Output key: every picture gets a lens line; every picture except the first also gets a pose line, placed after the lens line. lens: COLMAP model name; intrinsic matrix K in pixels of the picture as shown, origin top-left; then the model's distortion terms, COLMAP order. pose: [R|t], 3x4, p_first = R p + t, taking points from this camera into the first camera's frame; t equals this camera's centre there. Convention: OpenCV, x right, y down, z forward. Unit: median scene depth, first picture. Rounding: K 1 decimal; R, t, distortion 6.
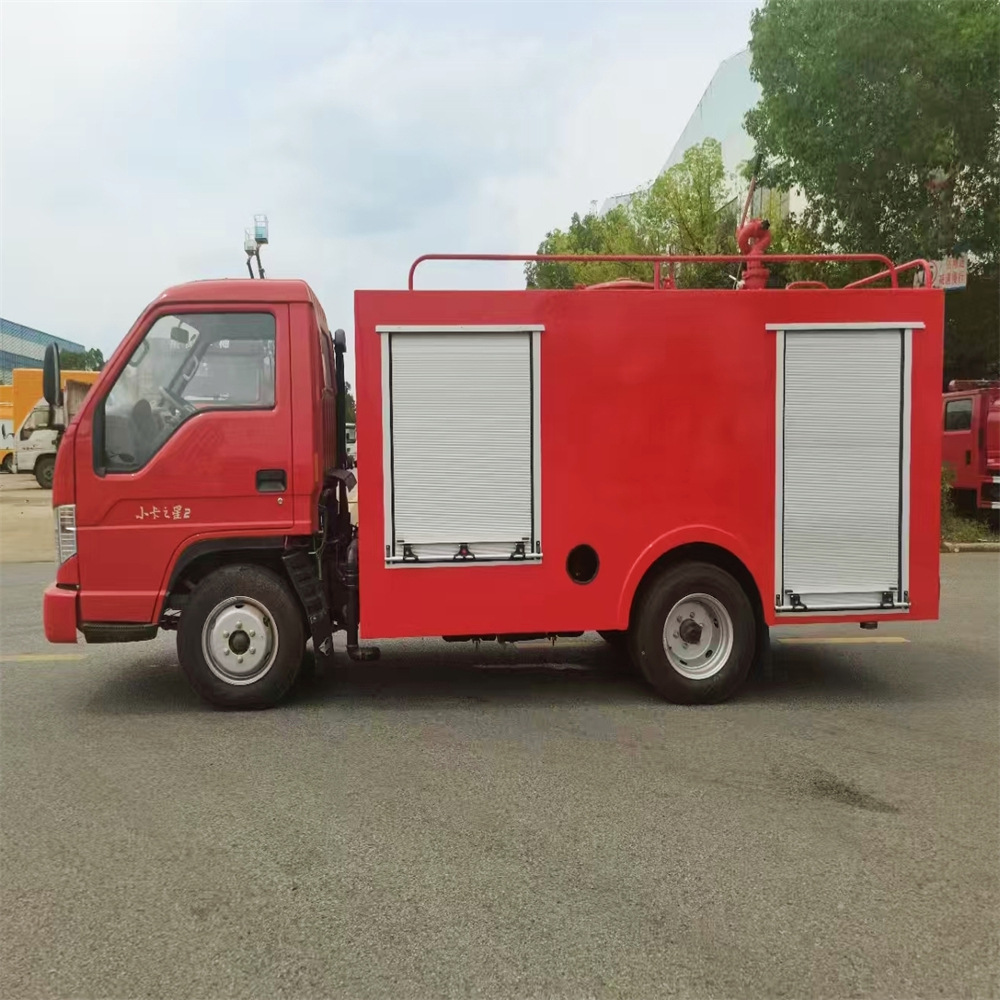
lens RADIAL K [[949.2, 0, 500.9], [0, 949.2, 490.2], [0, 0, 1]] dist [0.027616, -0.004464]
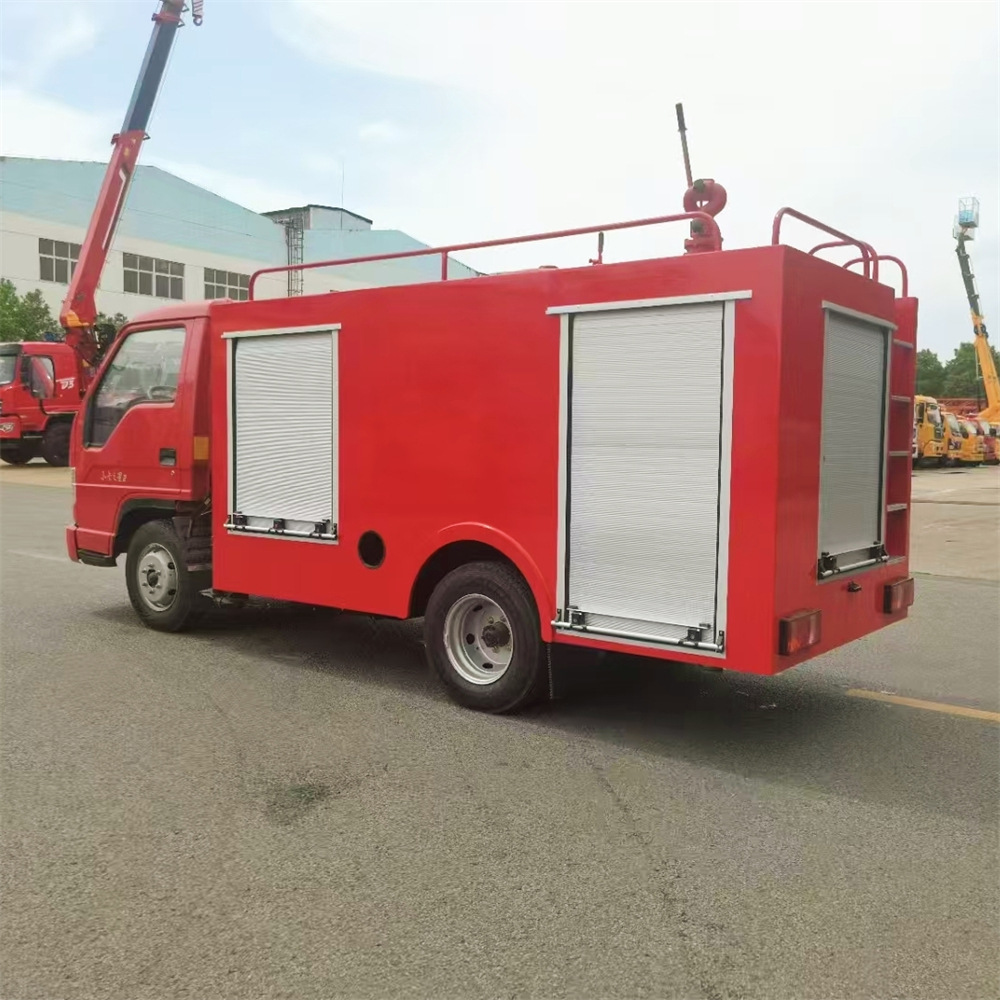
lens RADIAL K [[949.2, 0, 500.9], [0, 949.2, 490.2], [0, 0, 1]] dist [0.027616, -0.004464]
pose [[0.744527, 0.068473, -0.664072, 0.953519], [-0.044690, 0.997607, 0.052759, -0.053423], [0.666095, -0.009603, 0.745805, 0.332850]]
